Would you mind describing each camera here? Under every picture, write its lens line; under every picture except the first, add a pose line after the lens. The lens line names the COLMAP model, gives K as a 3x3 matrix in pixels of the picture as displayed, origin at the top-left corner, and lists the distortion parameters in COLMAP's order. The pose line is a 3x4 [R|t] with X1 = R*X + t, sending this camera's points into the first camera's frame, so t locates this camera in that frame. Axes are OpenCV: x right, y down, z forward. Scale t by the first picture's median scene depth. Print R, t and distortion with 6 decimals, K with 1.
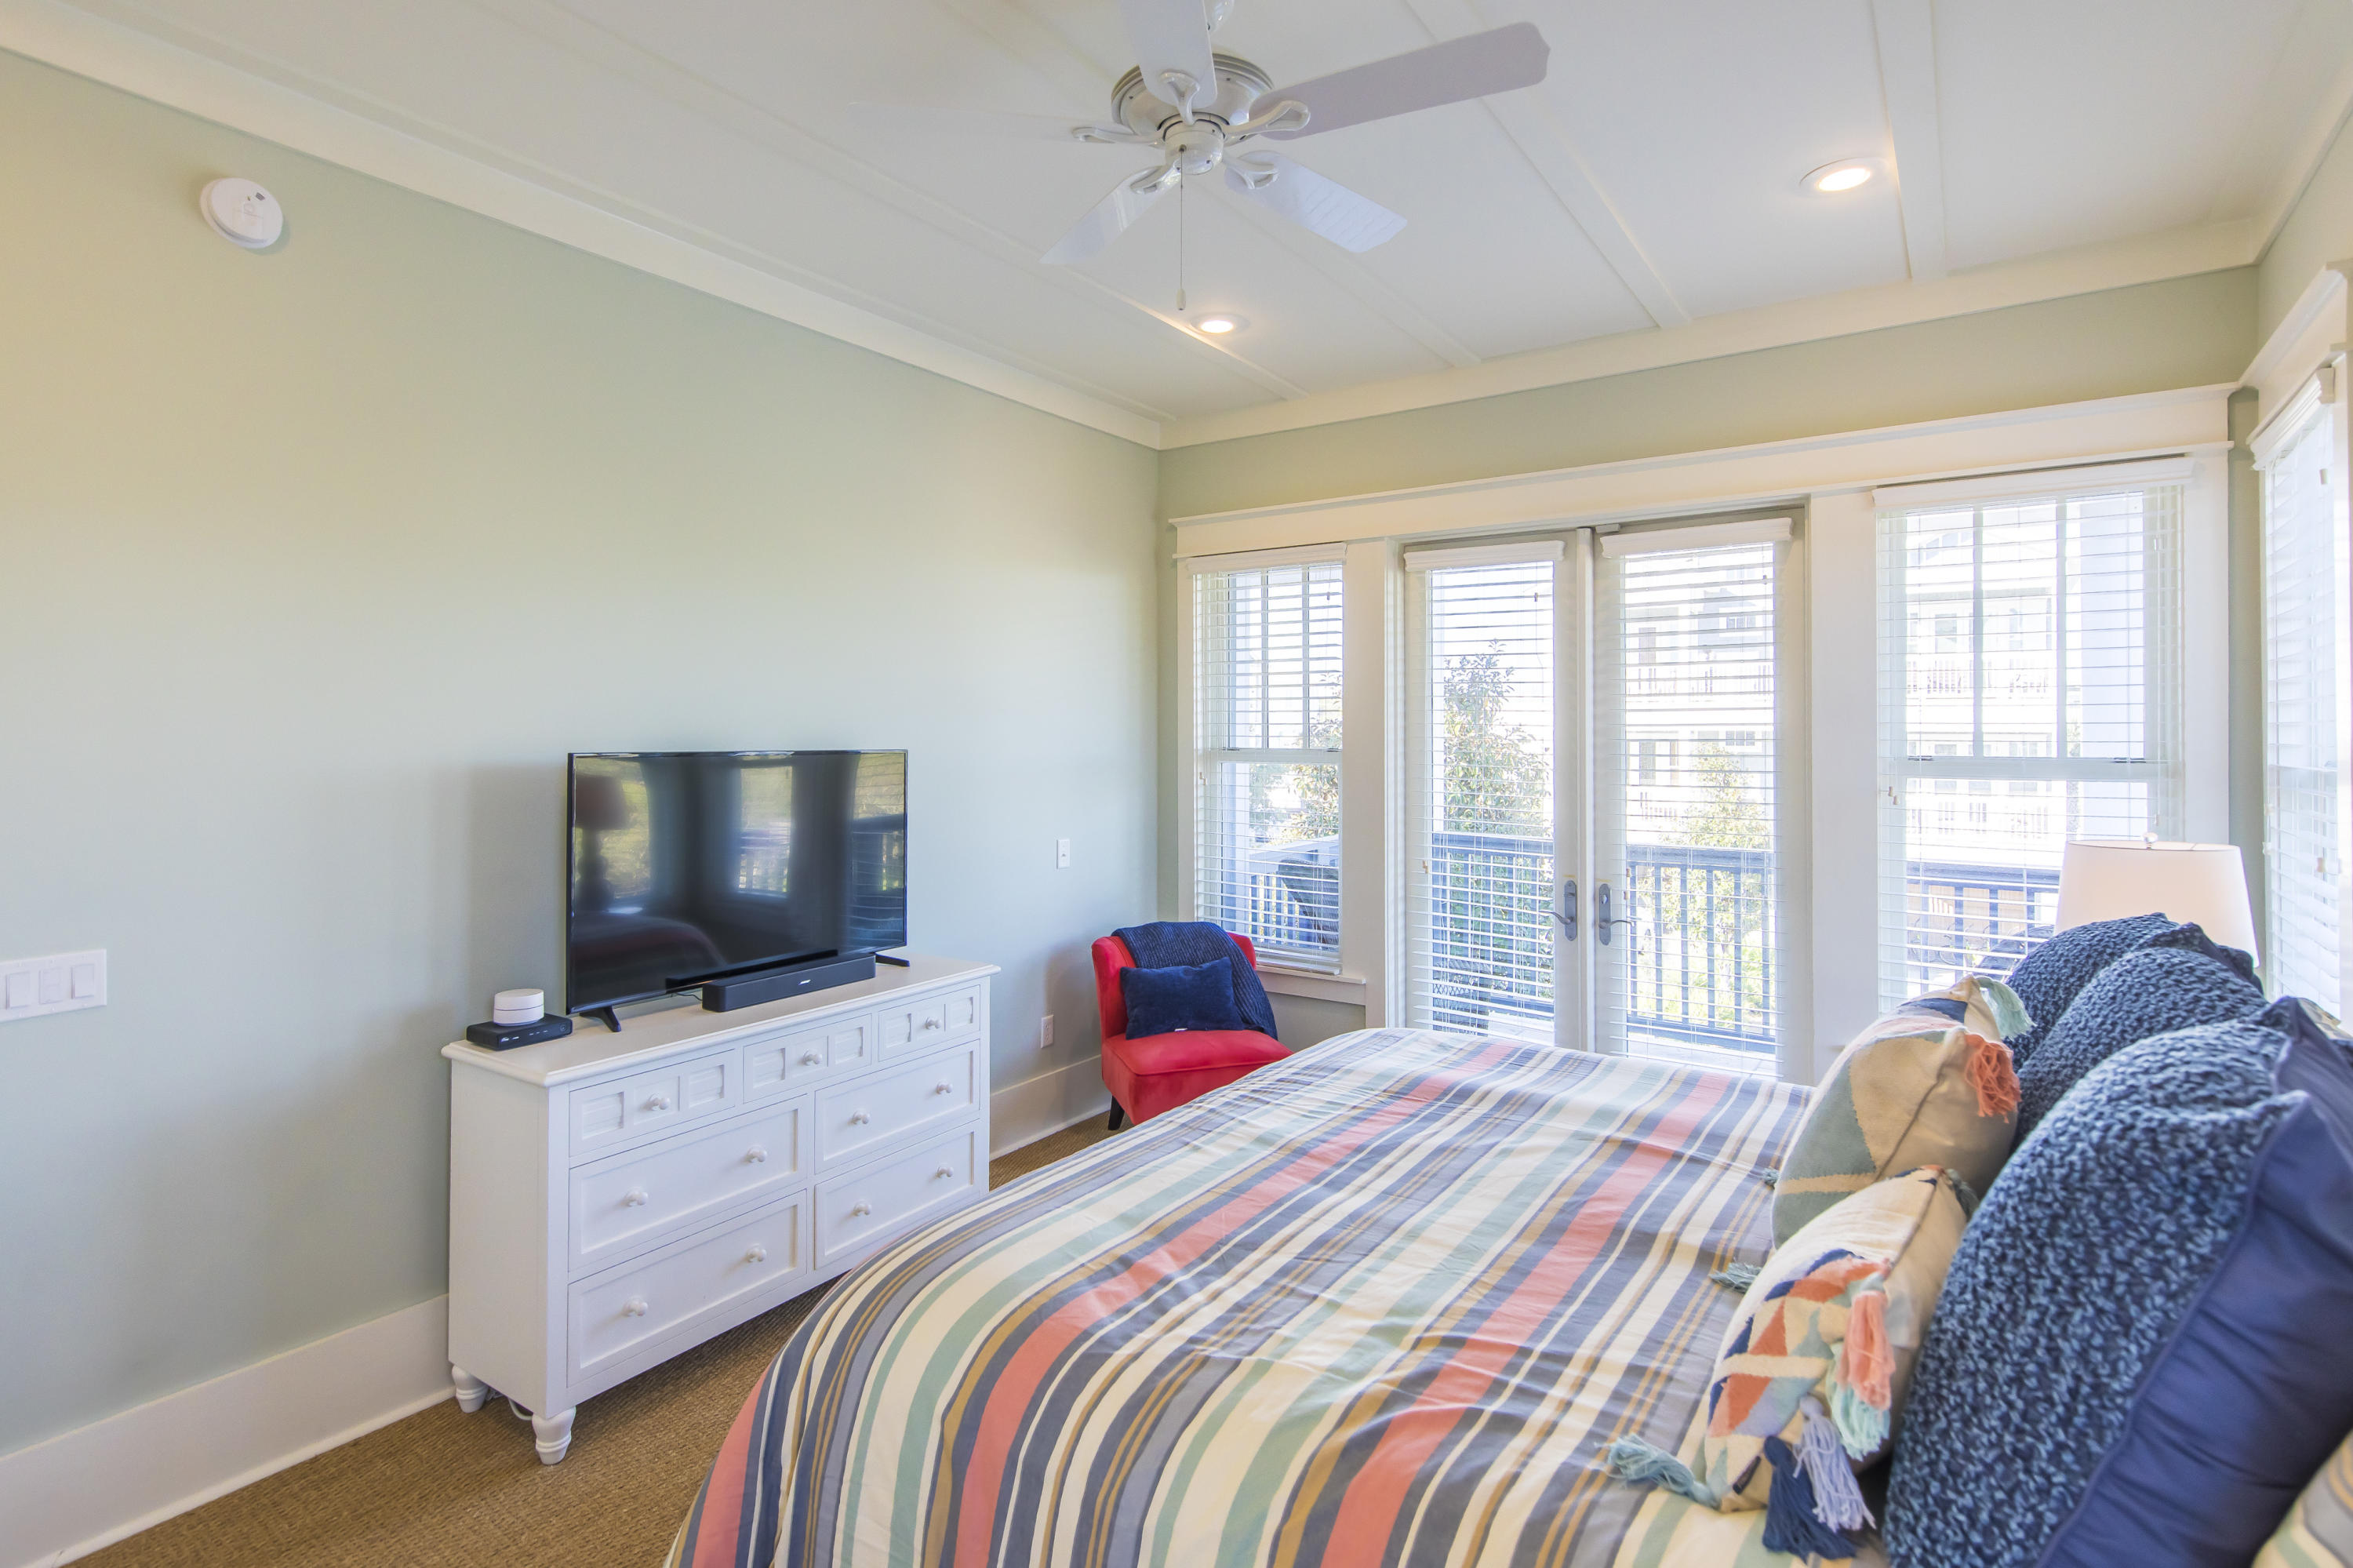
lens RADIAL K [[1157.8, 0, 1158.6], [0, 1157.8, 720.3], [0, 0, 1]] dist [0.011492, -0.002187]
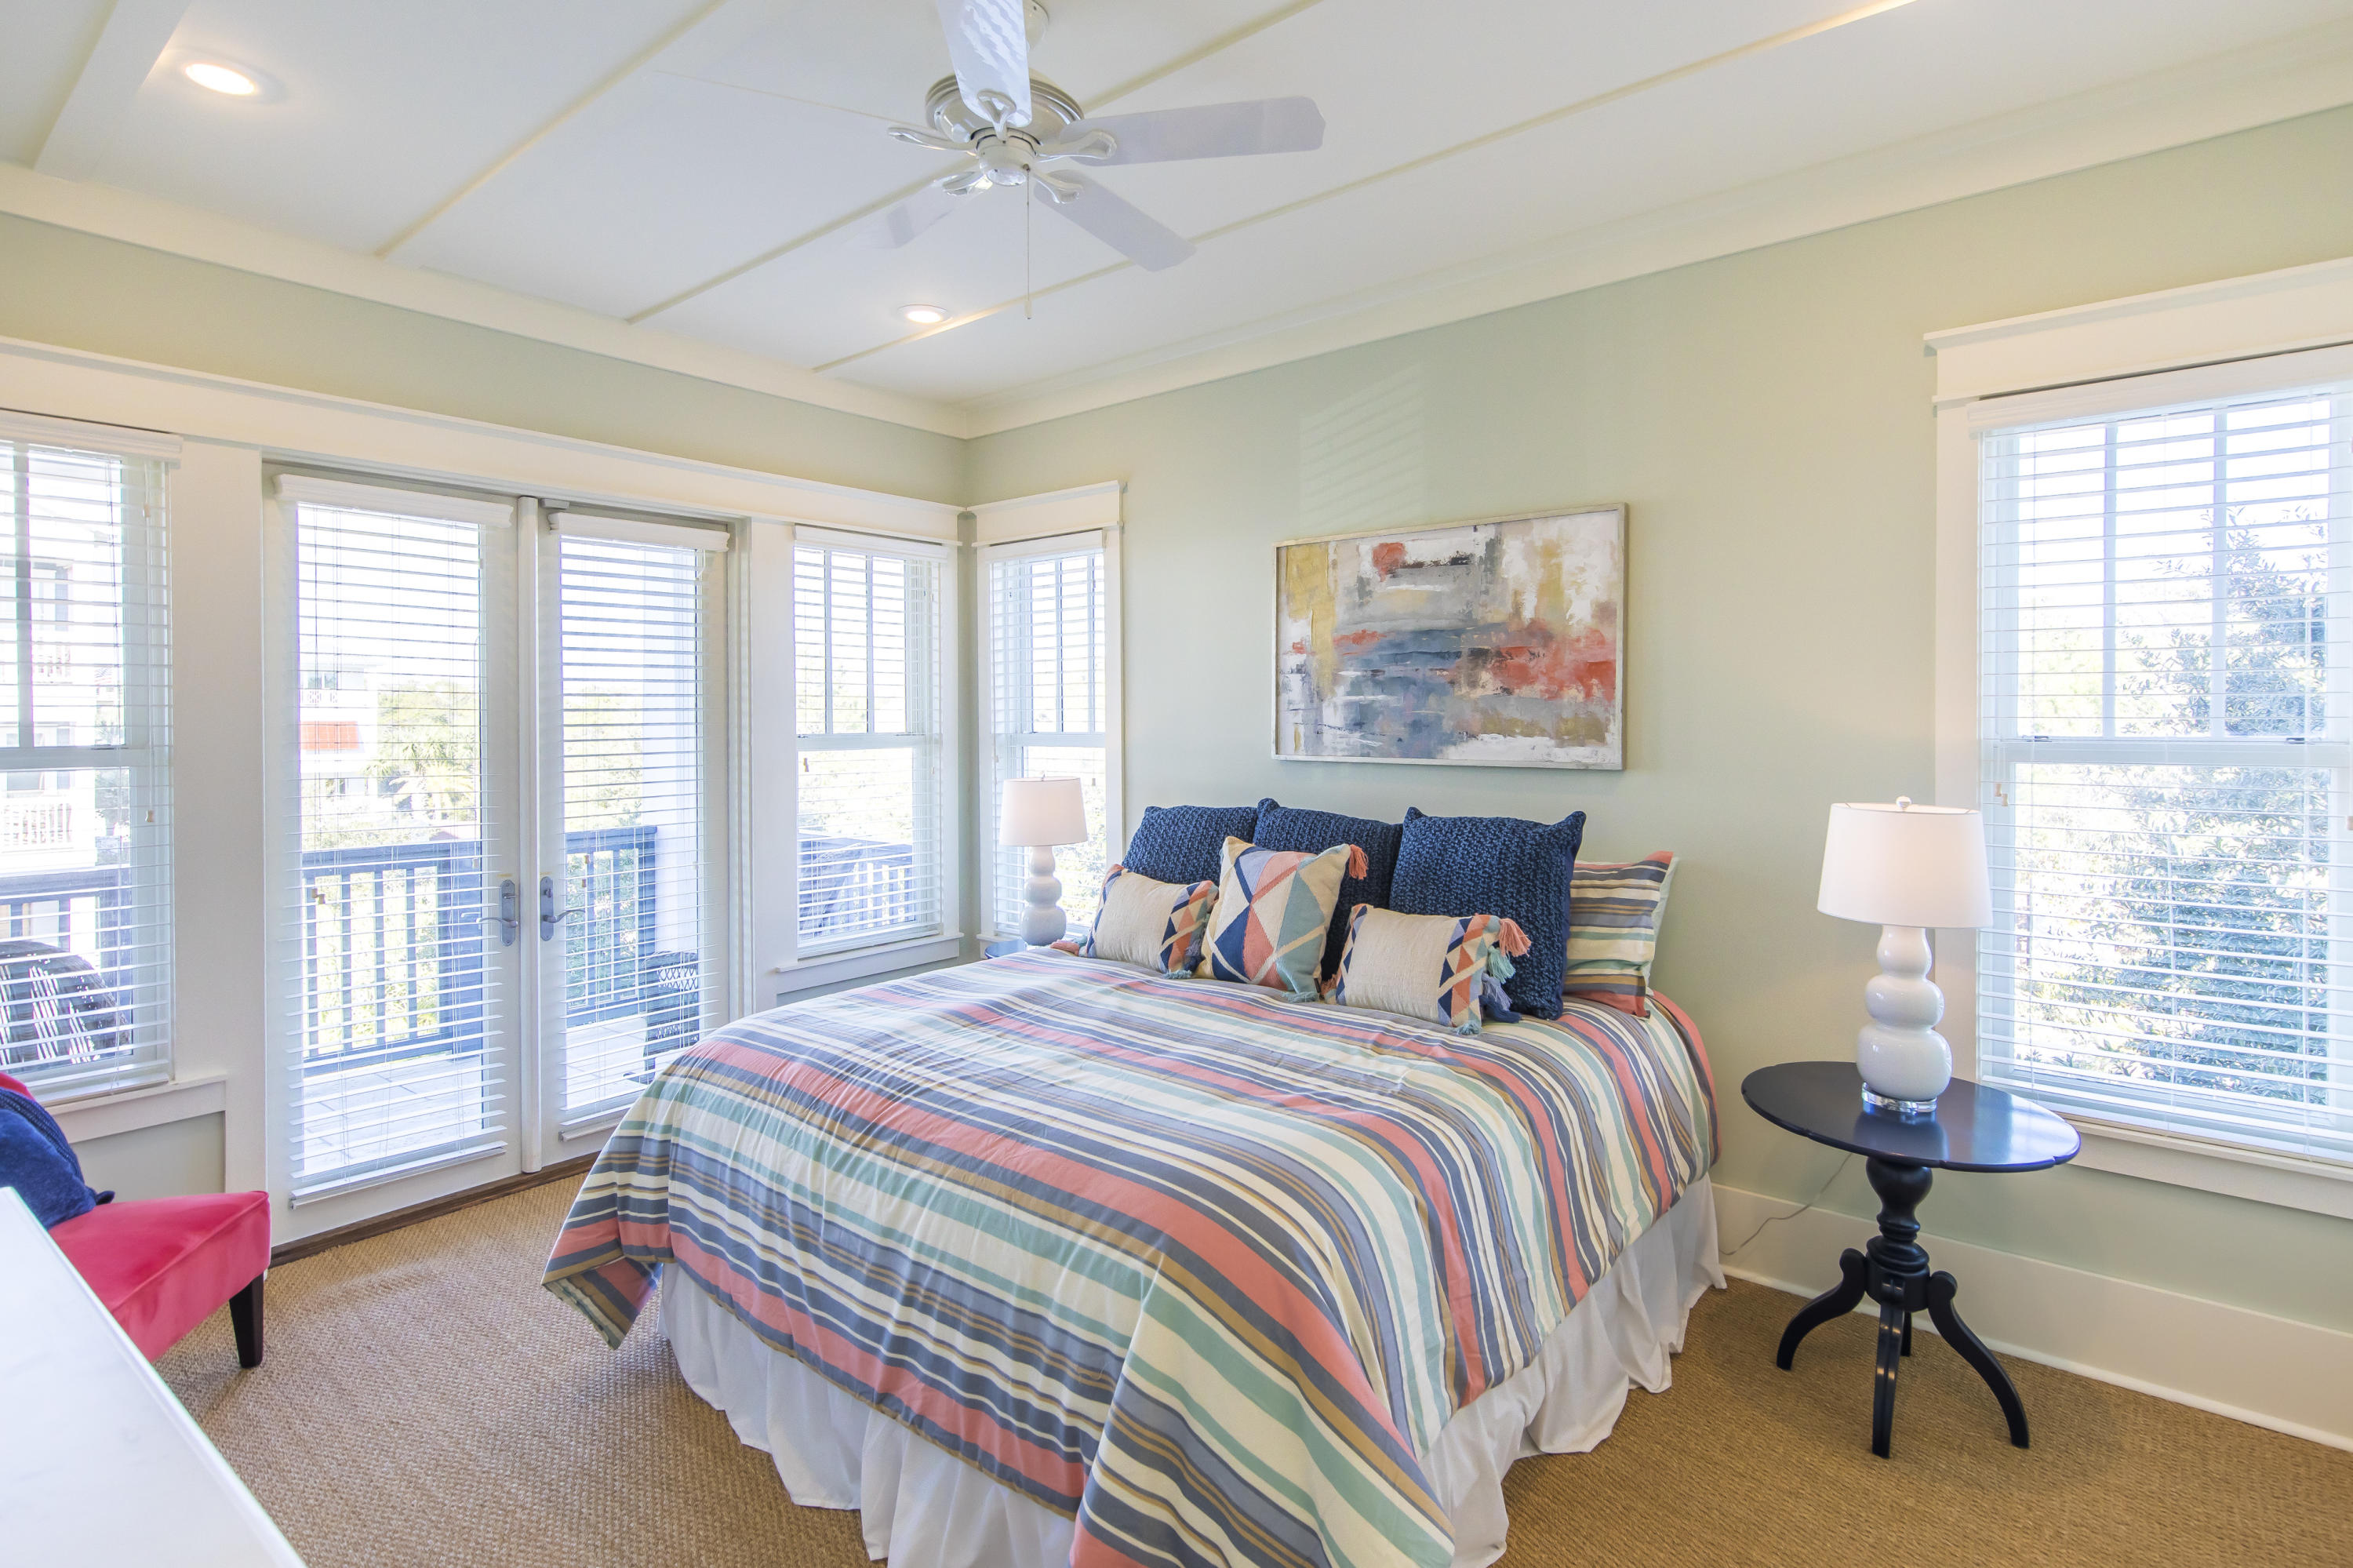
lens RADIAL K [[1143.8, 0, 1253.7], [0, 1143.8, 715.3], [0, 0, 1]] dist [0.010030, -0.000363]
pose [[0.037849, -0.002643, 0.999280, -0.856810], [-0.005341, 0.999982, 0.002847, 0.004754], [-0.999269, -0.005445, 0.037834, 0.616329]]
